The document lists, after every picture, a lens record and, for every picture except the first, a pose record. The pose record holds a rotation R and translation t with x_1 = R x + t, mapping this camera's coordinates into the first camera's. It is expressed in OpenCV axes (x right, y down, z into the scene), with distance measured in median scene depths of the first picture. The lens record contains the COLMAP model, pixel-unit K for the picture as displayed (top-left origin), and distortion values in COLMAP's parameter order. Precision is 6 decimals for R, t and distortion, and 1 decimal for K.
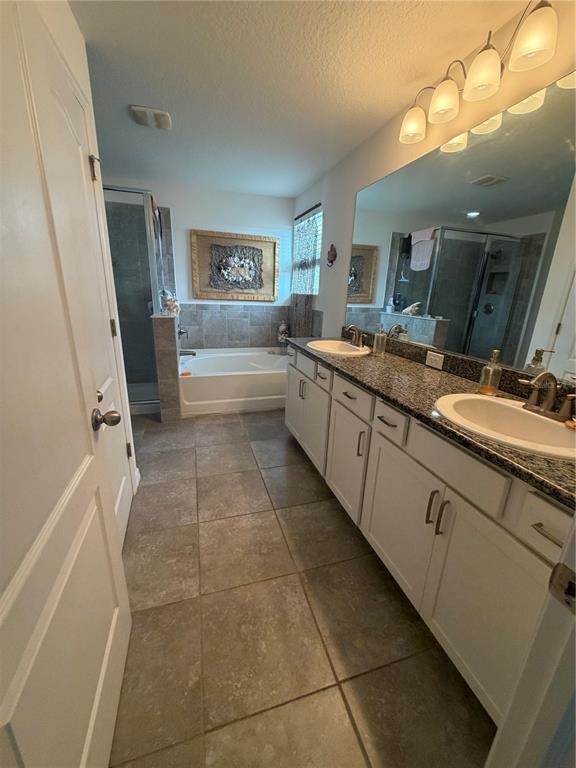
lens RADIAL K [[307.0, 0, 287.7], [0, 307.0, 383.6], [0, 0, 1]] dist [0.002114, -0.000034]
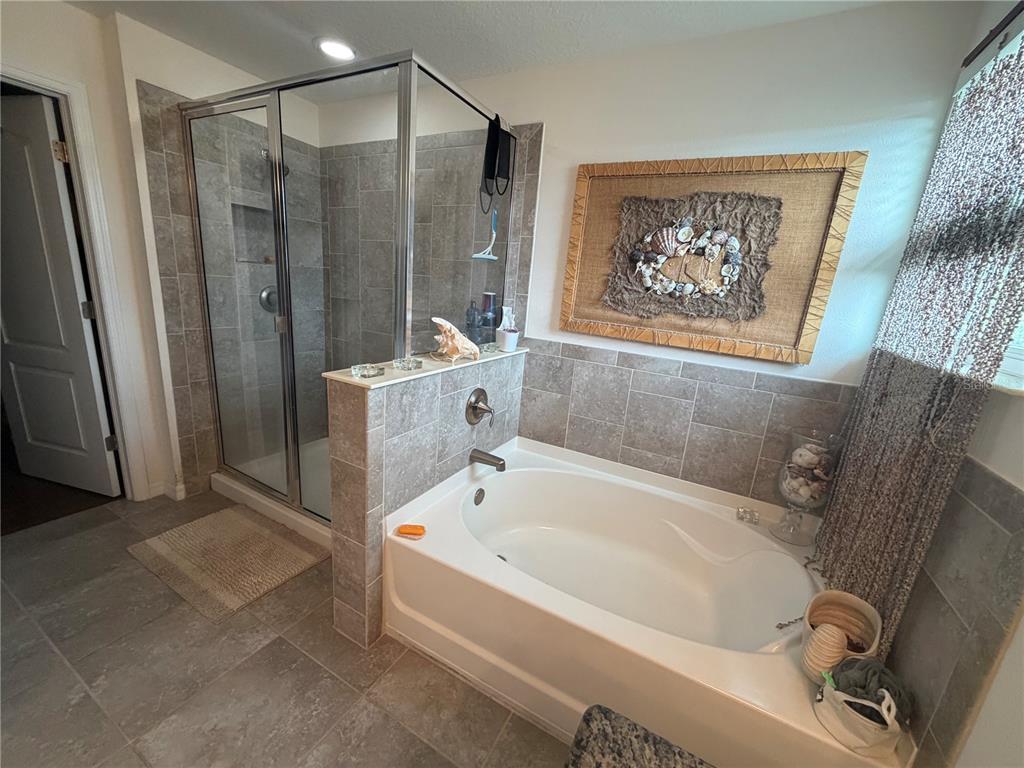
lens RADIAL K [[409.3, 0, 510.4], [0, 409.3, 383.7], [0, 0, 1]] dist [0.002114, -0.000034]
pose [[0.697667, 0.196991, -0.688807, 0.044769], [-0.260257, 0.965458, 0.012506, -0.191623], [0.667478, 0.170542, 0.724837, 0.550571]]
